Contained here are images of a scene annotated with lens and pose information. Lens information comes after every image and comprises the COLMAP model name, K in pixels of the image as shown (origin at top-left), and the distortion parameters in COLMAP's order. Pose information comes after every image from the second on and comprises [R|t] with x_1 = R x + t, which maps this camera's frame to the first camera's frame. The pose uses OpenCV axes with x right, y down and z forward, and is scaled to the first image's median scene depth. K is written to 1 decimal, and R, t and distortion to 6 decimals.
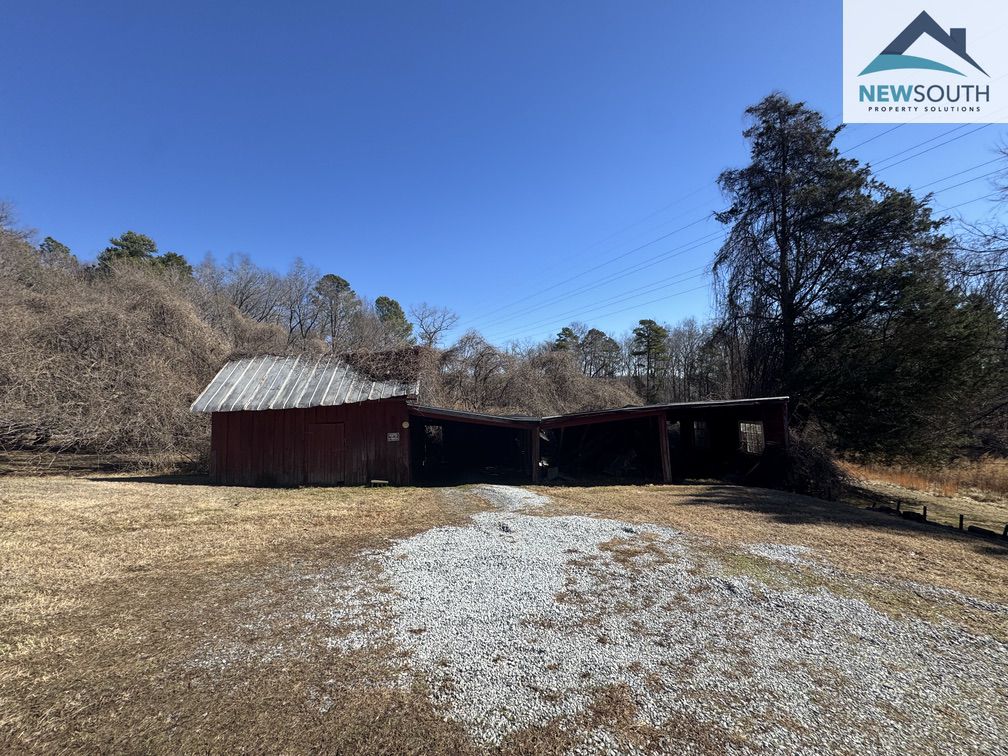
lens RADIAL K [[402.4, 0, 506.5], [0, 402.4, 379.0], [0, 0, 1]] dist [-0.006485, 0.000814]
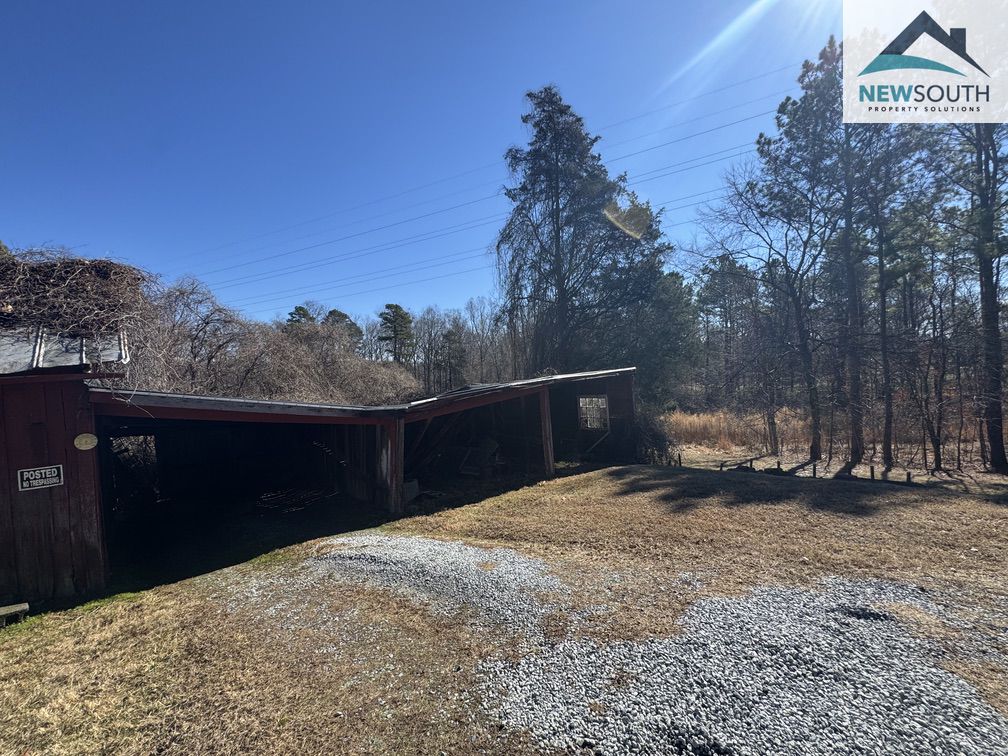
lens RADIAL K [[402.4, 0, 506.5], [0, 402.4, 379.0], [0, 0, 1]] dist [-0.006485, 0.000814]
pose [[0.802220, -0.025049, 0.596503, -0.068820], [0.007608, 0.999467, 0.031739, 0.019605], [-0.596980, -0.020923, 0.801983, 0.199799]]
